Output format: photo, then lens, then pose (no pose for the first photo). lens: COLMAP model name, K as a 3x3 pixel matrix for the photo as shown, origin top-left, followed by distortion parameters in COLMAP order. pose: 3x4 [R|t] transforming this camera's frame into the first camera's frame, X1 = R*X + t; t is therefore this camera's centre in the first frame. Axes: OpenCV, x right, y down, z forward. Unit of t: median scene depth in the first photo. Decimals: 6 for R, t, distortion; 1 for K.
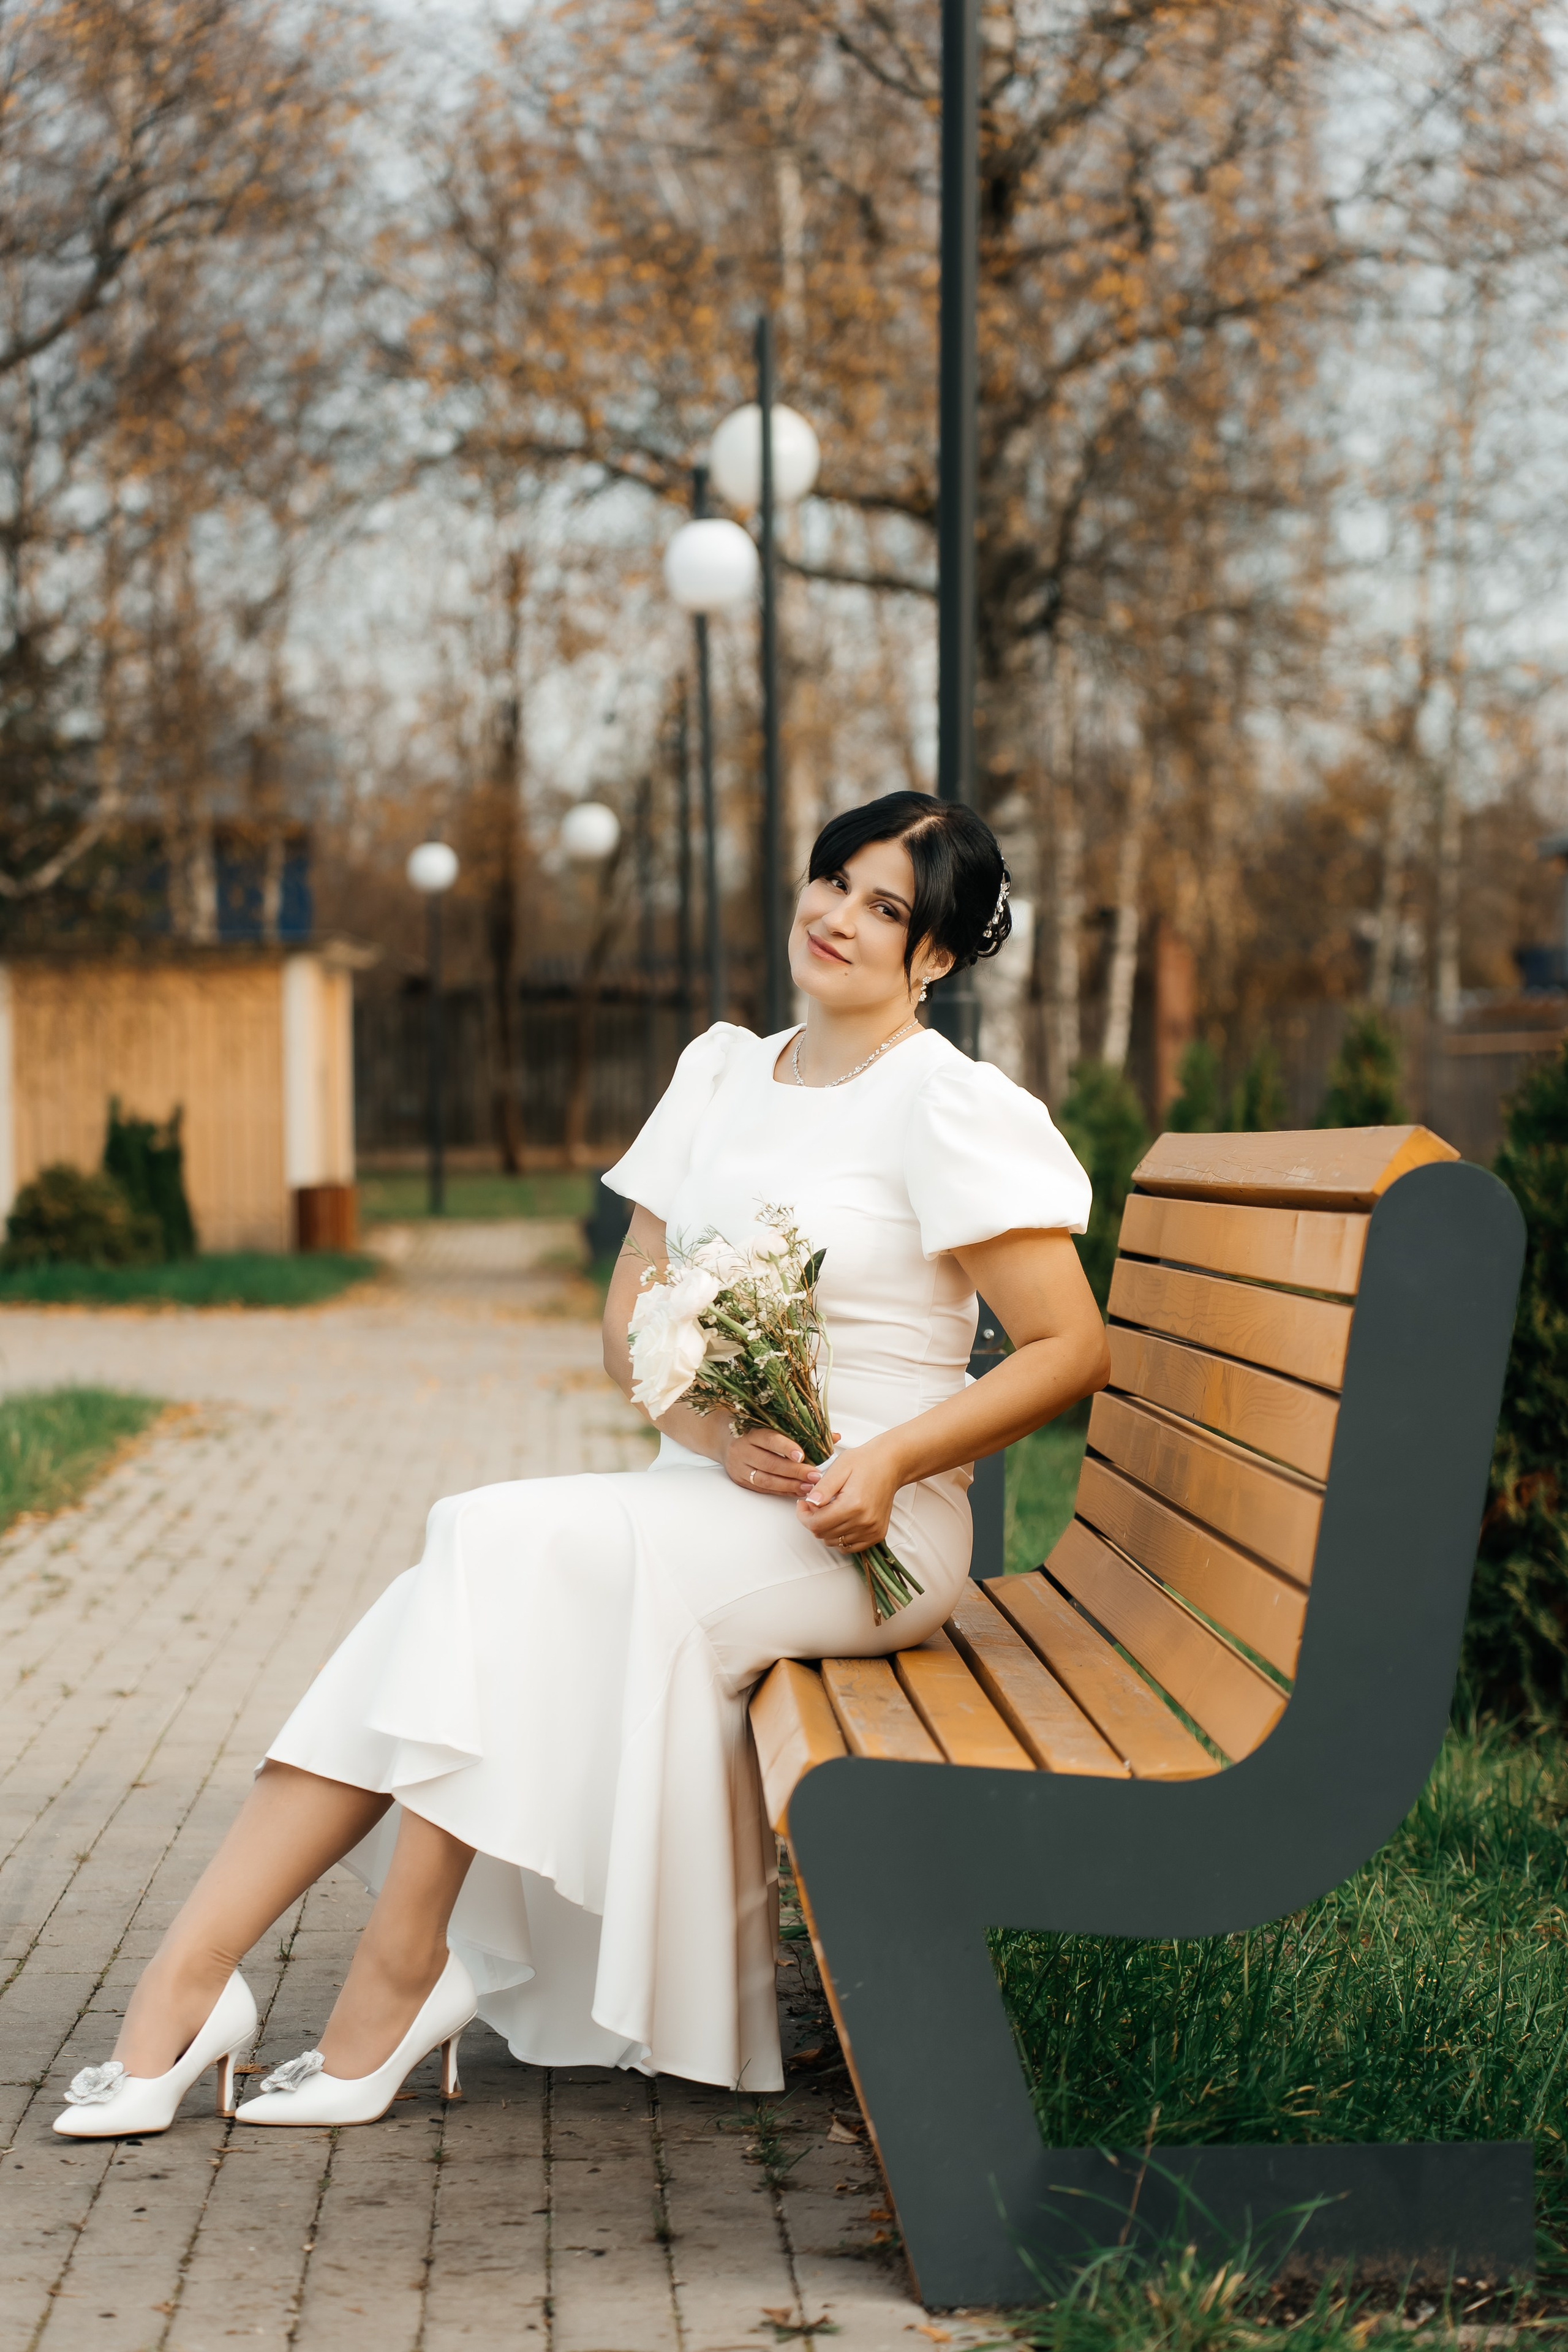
lens RADIAL K [[5185.7, 0, 787.4], [0, 5185.7, 1166.4], [0, 0, 1]] dist [-0.008620, 0.000000]
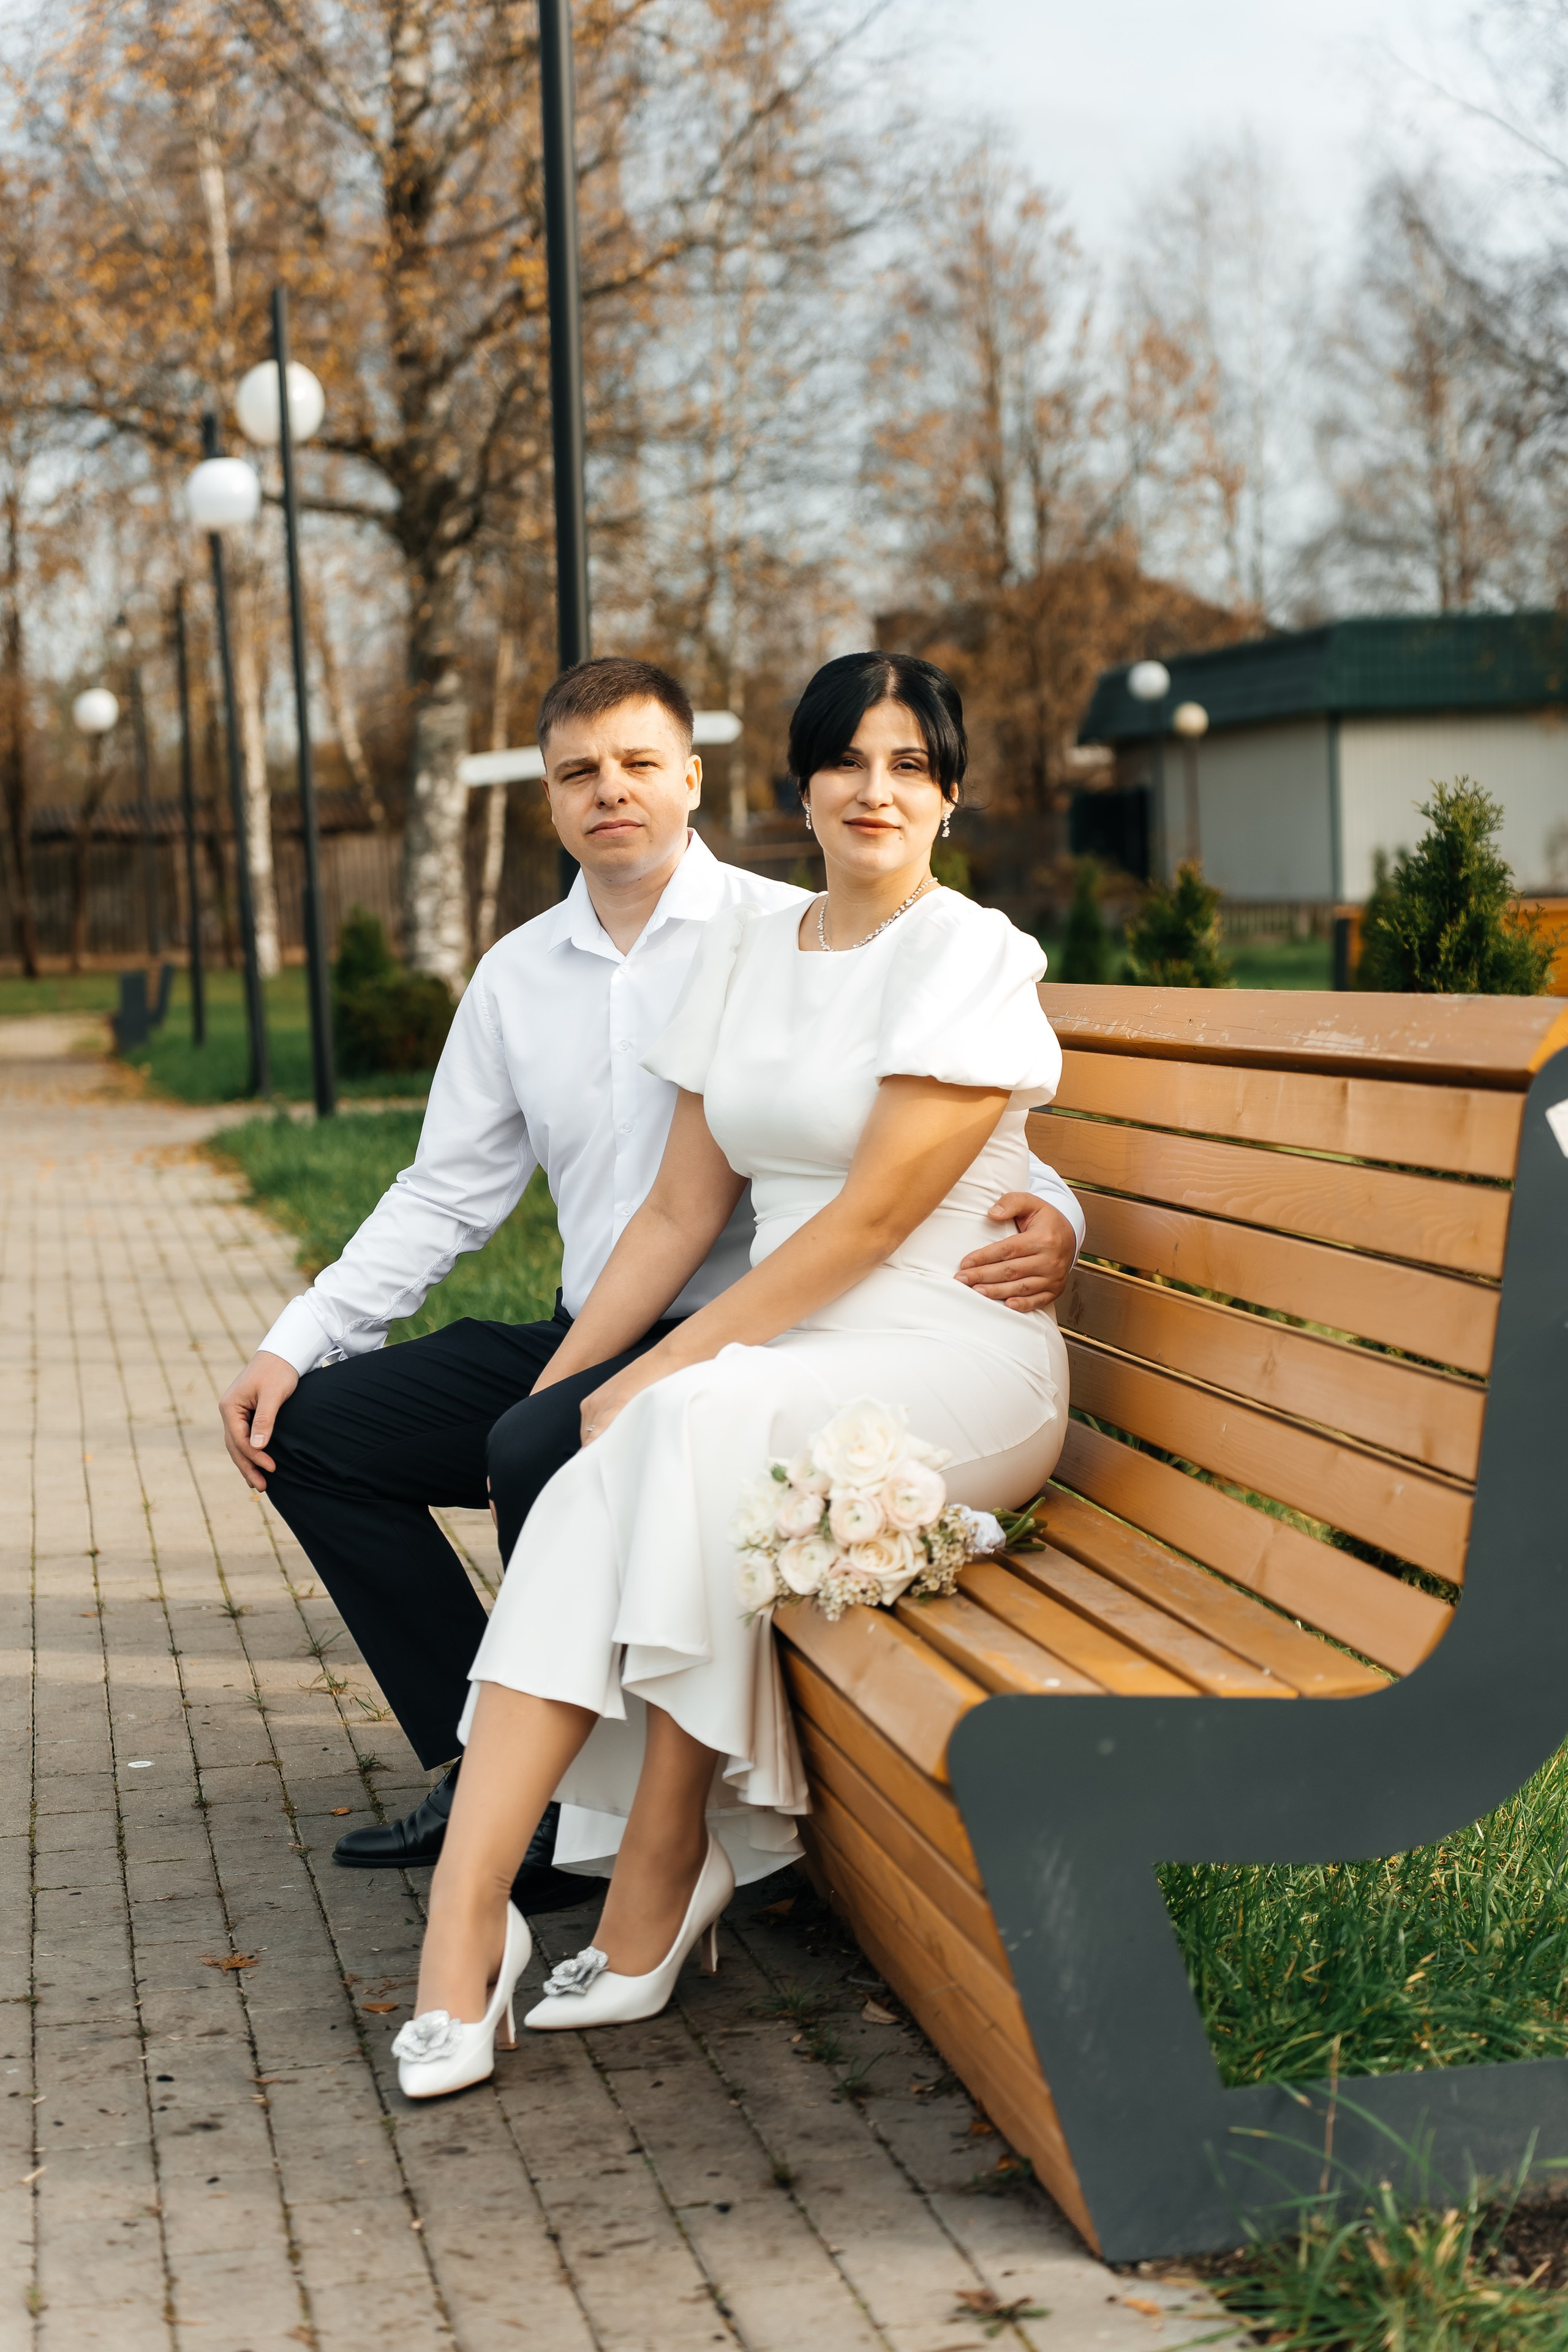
lens RADIAL K [[3876.9, 0, 770.9], [0, 3876.9, 1173.3], [0, 0, 1]] dist [-0.014821, 0.000000]
pose [[0.989625, -0.043267, 0.137006, -0.023685], [0.035359, 0.997593, 0.059644, -0.004515], [-0.139257, -0.054181, 0.988773, 0.061670]]
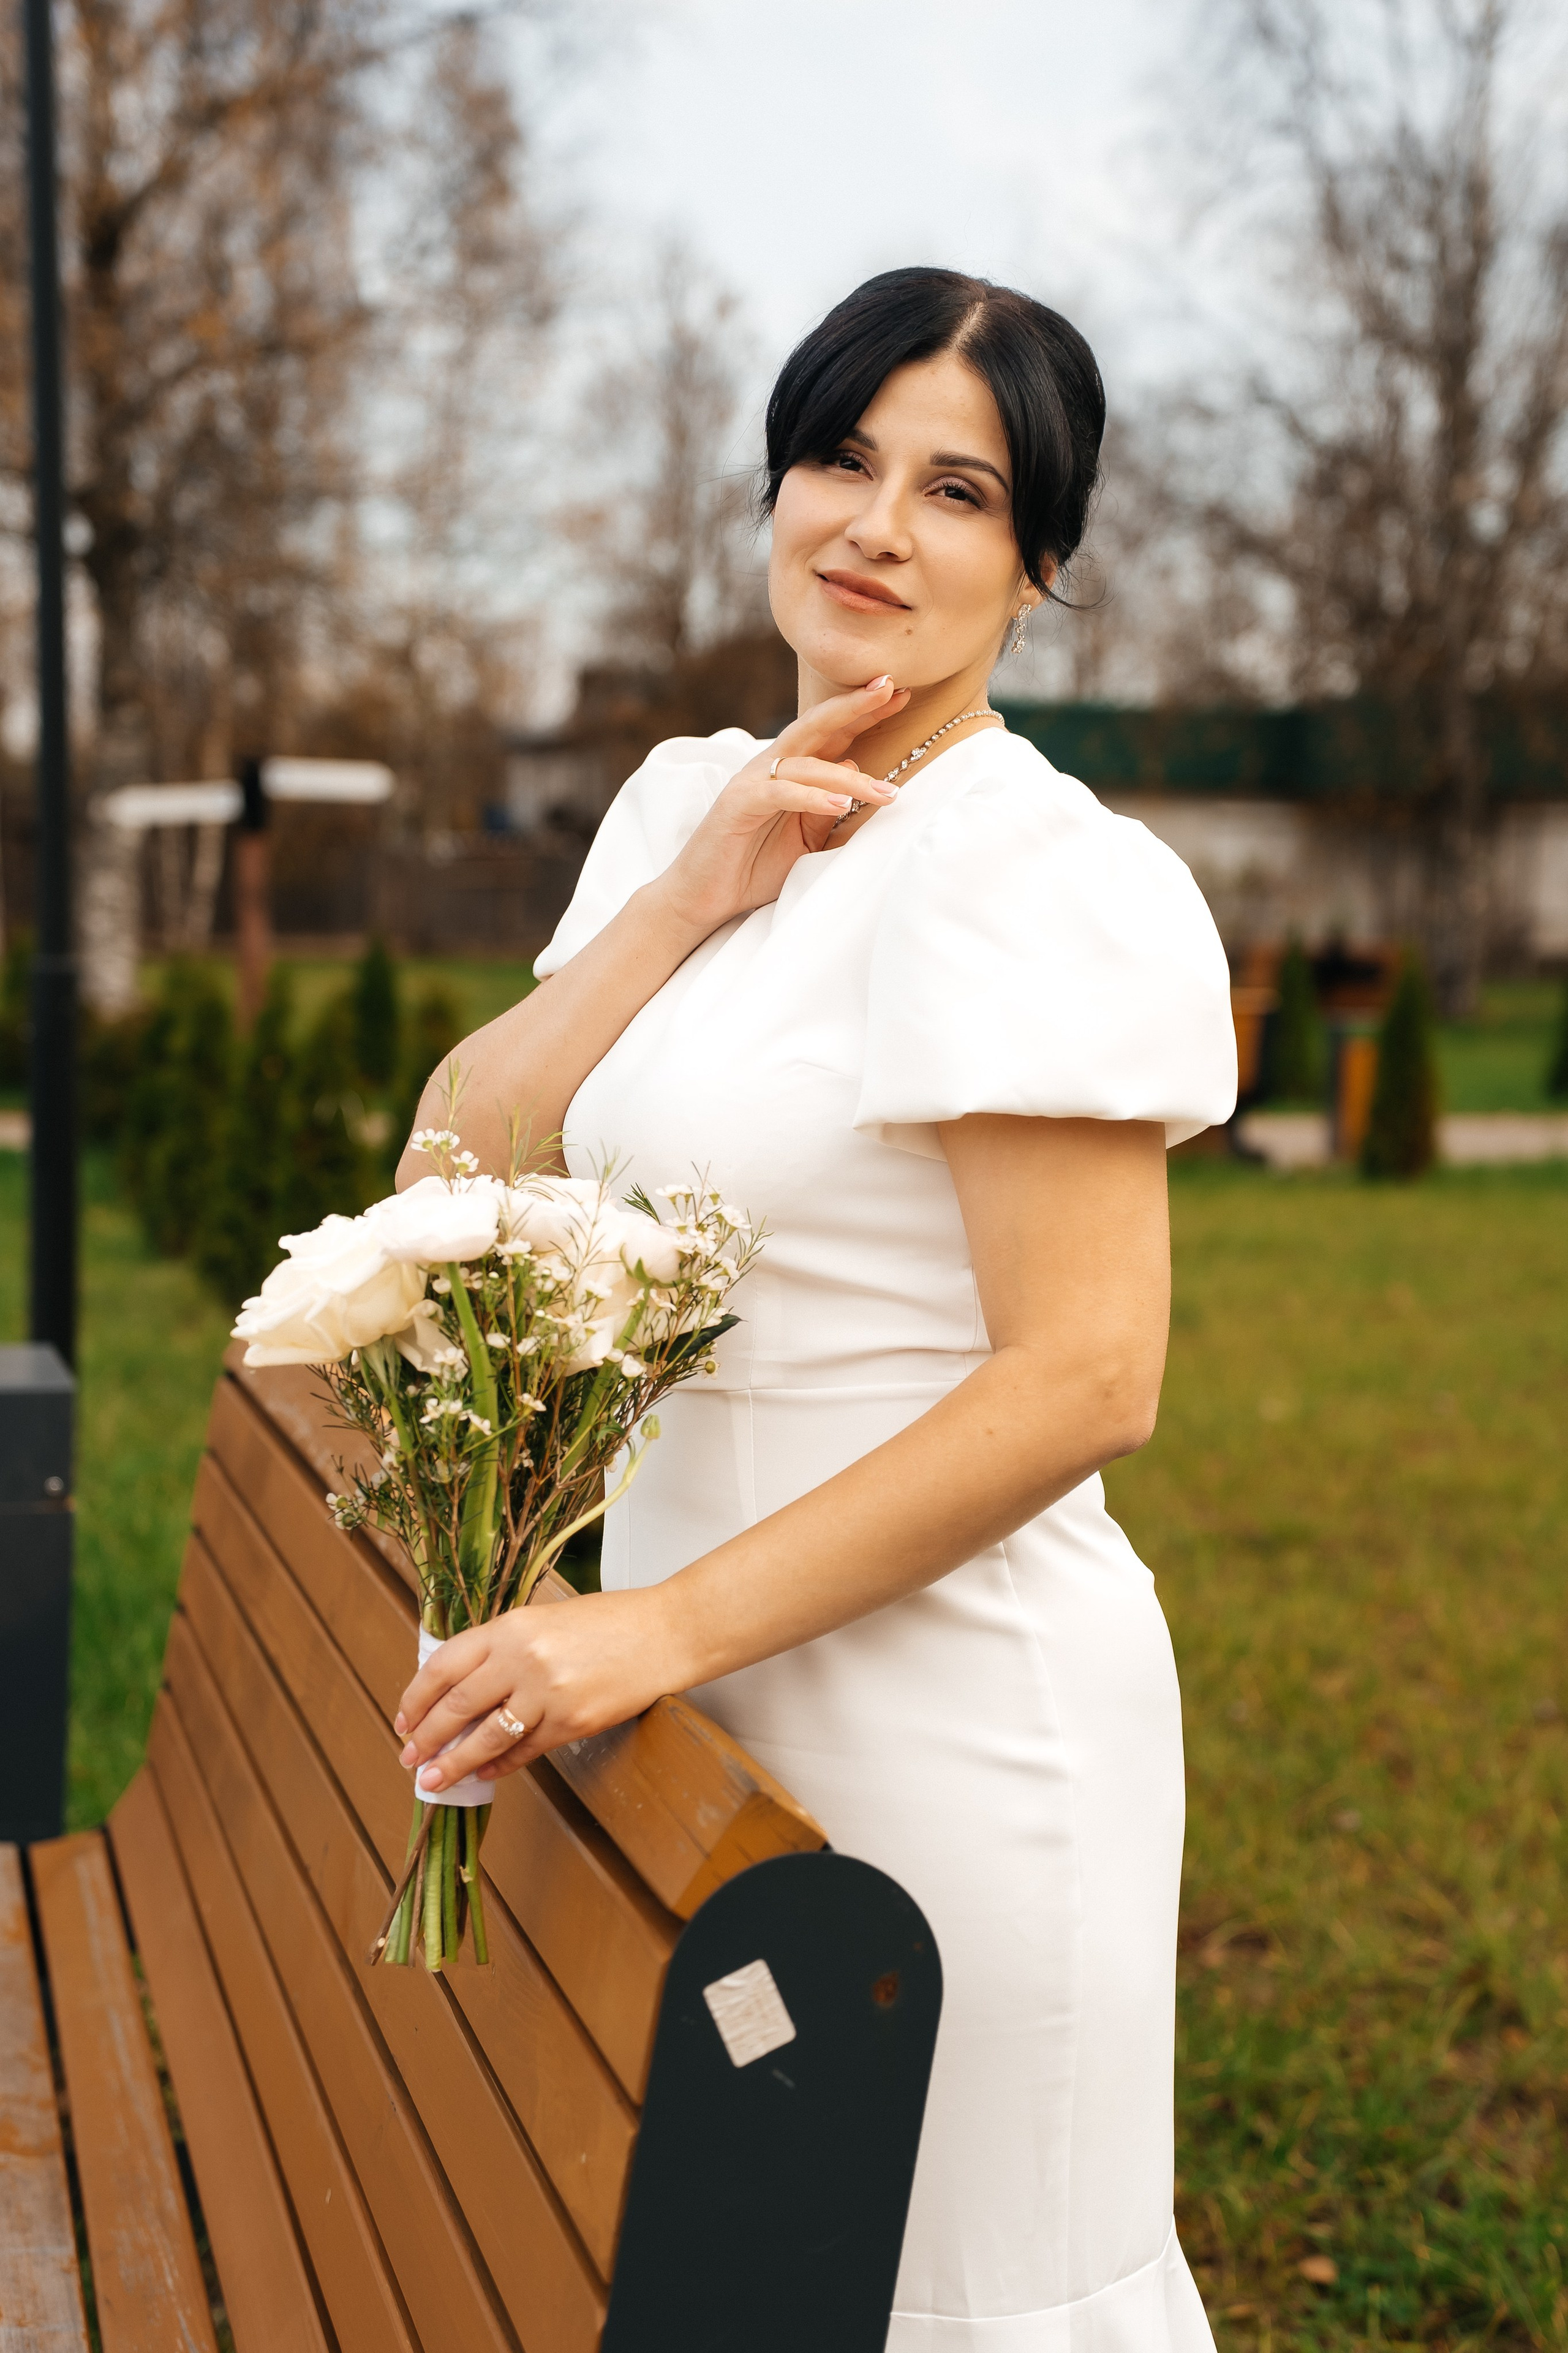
lens RADIAL K [[3366.3, 0, 800.0], [0, 3366.3, 1194.8], [0, 0, 1]] dist [0.287580, 0.000000]
pose [[0.972287, 0.000892, 0.233790, 0.008030], [-0.018170, 0.997257, 0.071759, -0.018840], [-0.233085, -0.074018, 0.969635, 0.126515]]
